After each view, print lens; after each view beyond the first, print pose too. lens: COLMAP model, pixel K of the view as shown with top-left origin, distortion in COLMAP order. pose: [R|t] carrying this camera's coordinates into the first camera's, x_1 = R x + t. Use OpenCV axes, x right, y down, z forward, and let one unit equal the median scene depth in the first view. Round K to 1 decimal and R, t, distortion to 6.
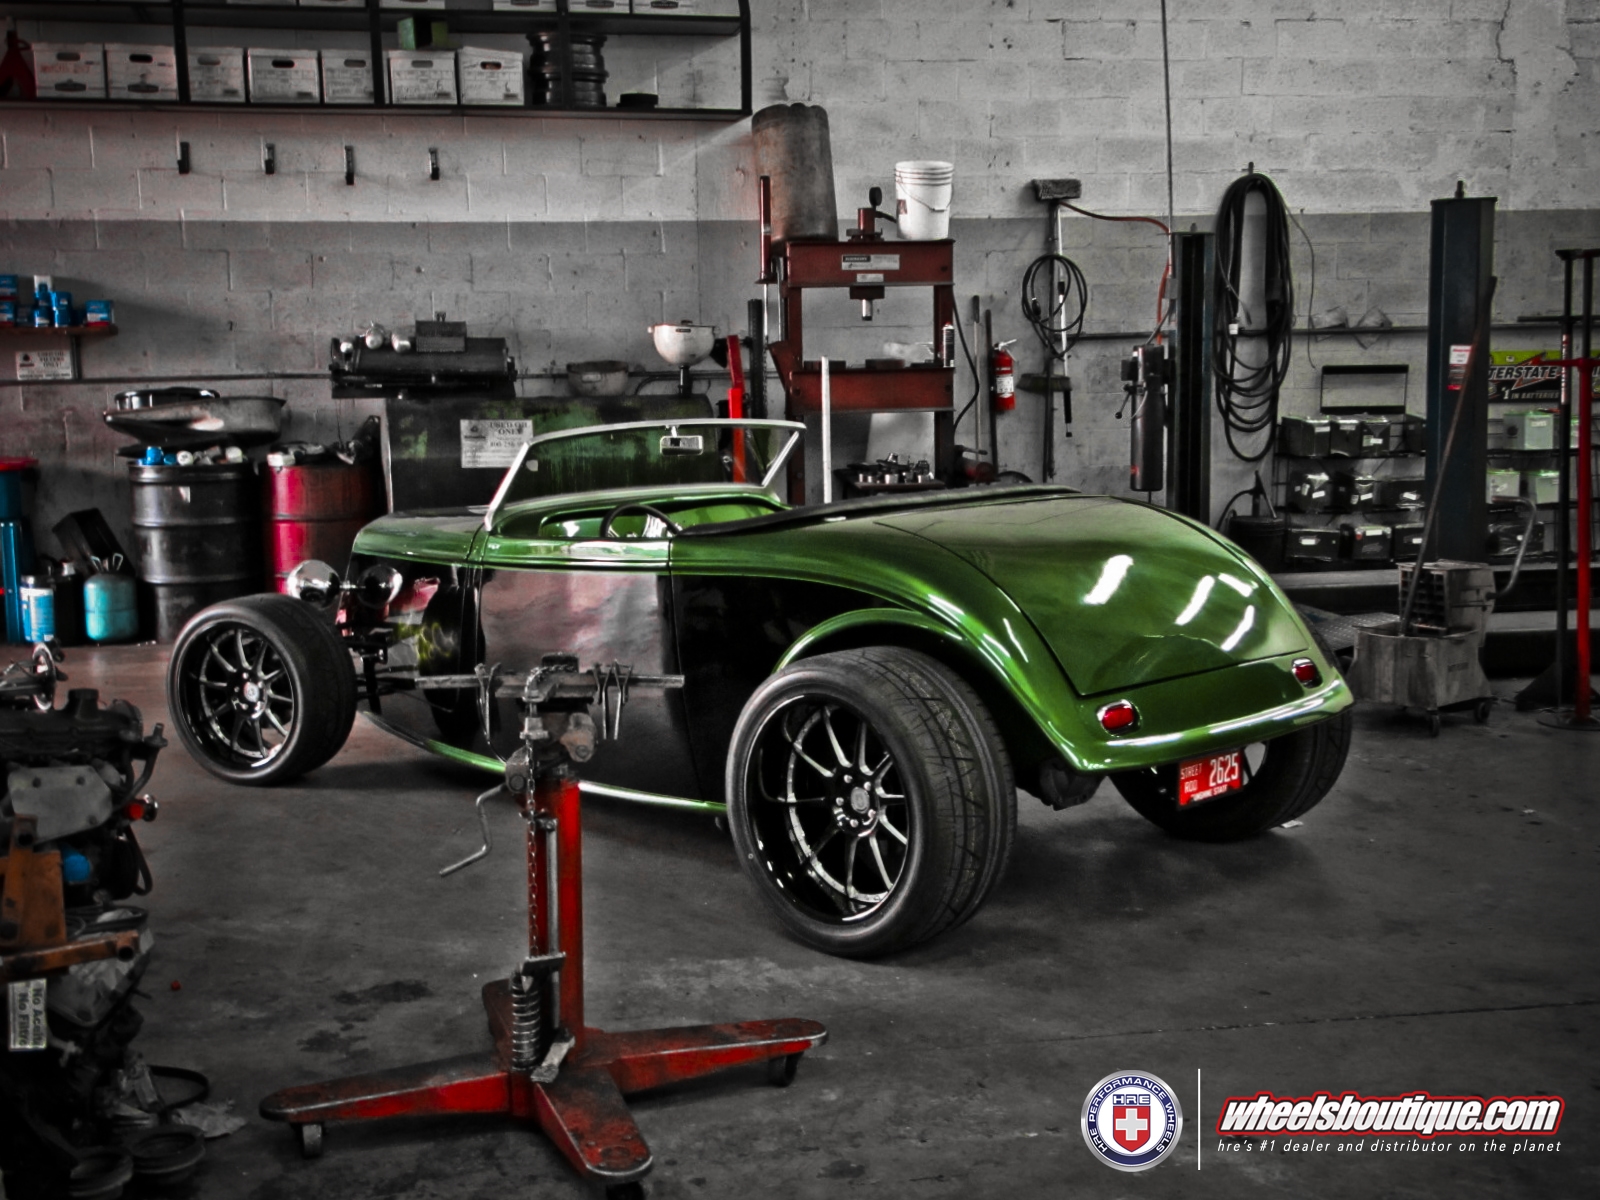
lens RADIAL K [[2092.3, 0, 794.1], [0, 2092.3, 542.4], [0, 0, 1]] dist [0.197264, 0.000000]
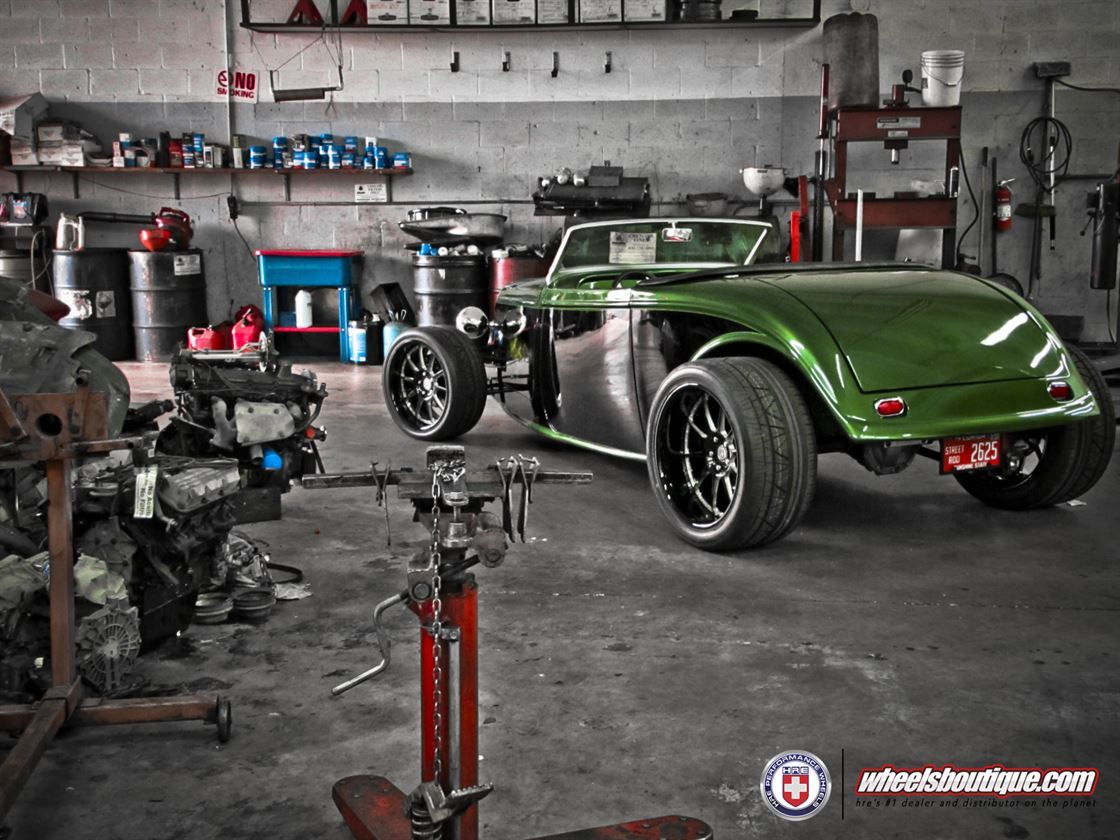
lens RADIAL K [[1464.6, 0, 561.5], [0, 1464.6, 387.1], [0, 0, 1]] dist [0.197264, 0.000000]
pose [[0.961156, 0.047643, -0.271864, 0.102814], [-0.039252, 0.998573, 0.036222, 0.018712], [0.273202, -0.024144, 0.961654, -0.041740]]
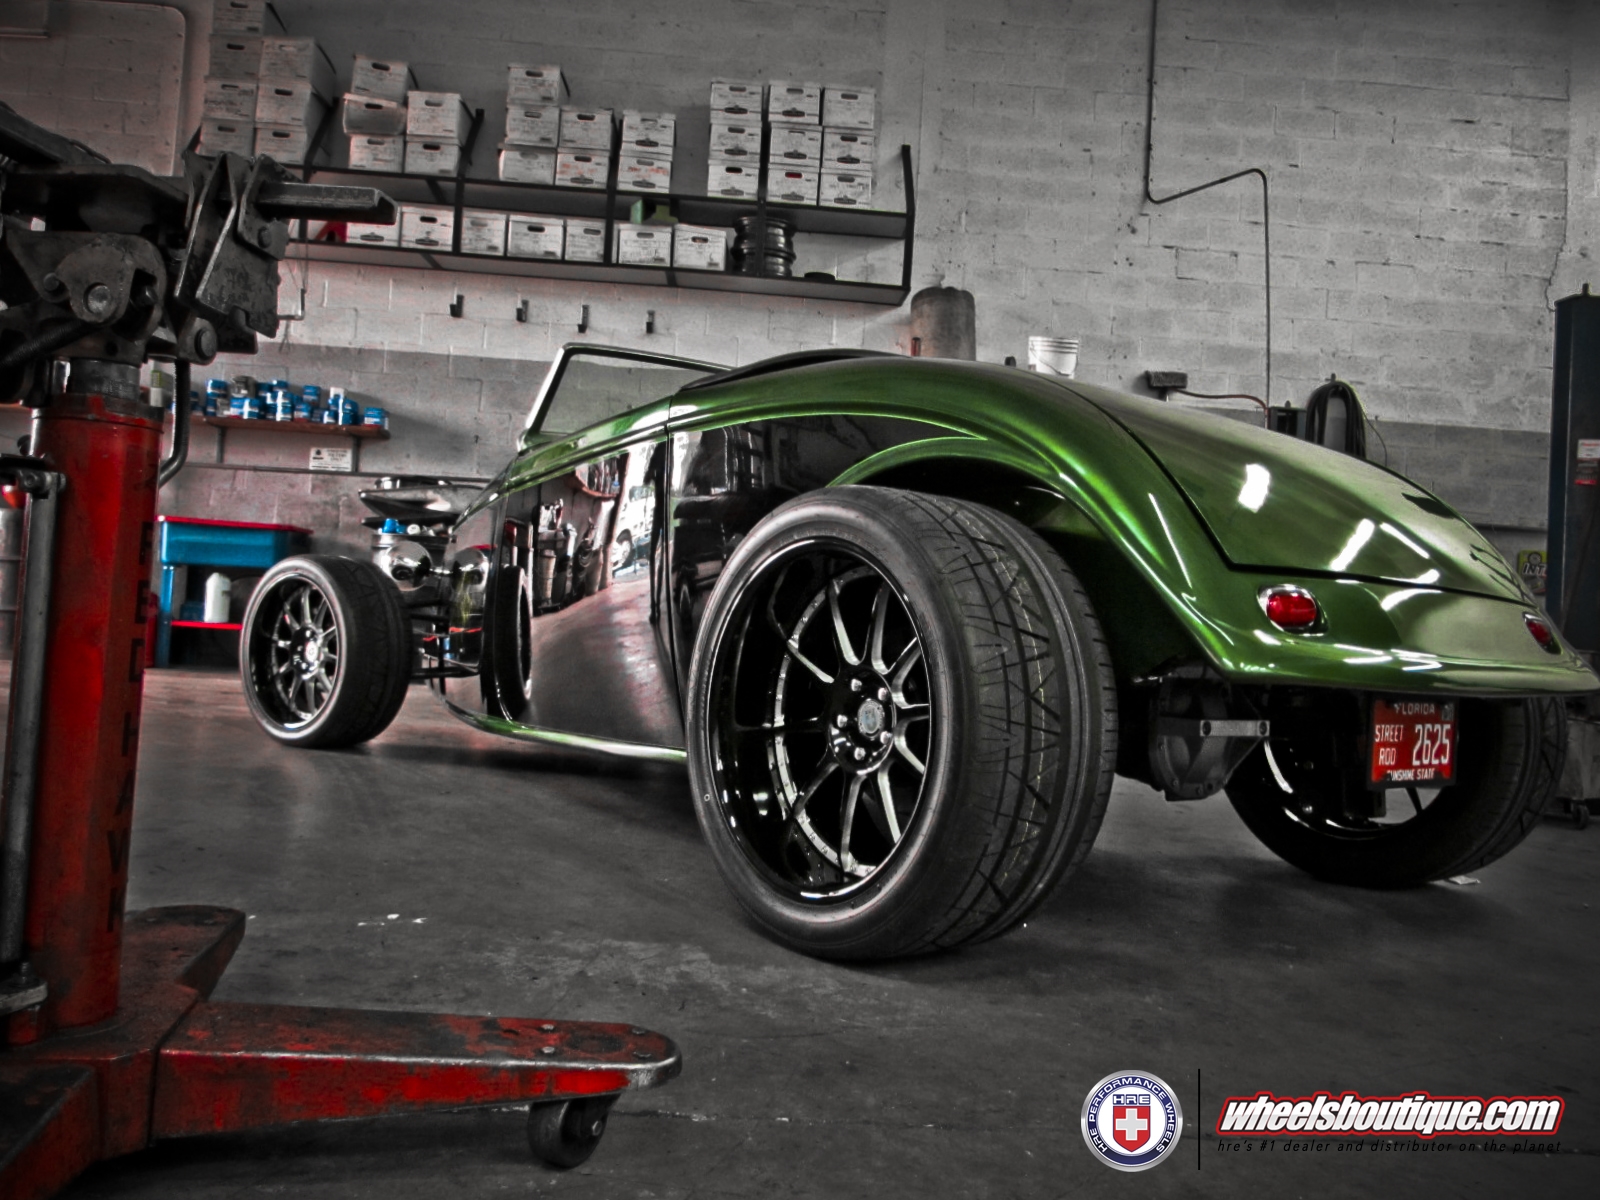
lens RADIAL K [[1330.7, 0, 795.3], [0, 1330.7, 560.8], [0, 0, 1]] dist [-0.007202, 0.011929]
pose [[0.988273, 0.070490, -0.135455, 0.029450], [-0.090298, 0.985133, -0.146147, 0.066643], [0.123139, 0.156664, 0.979945, 0.284695]]
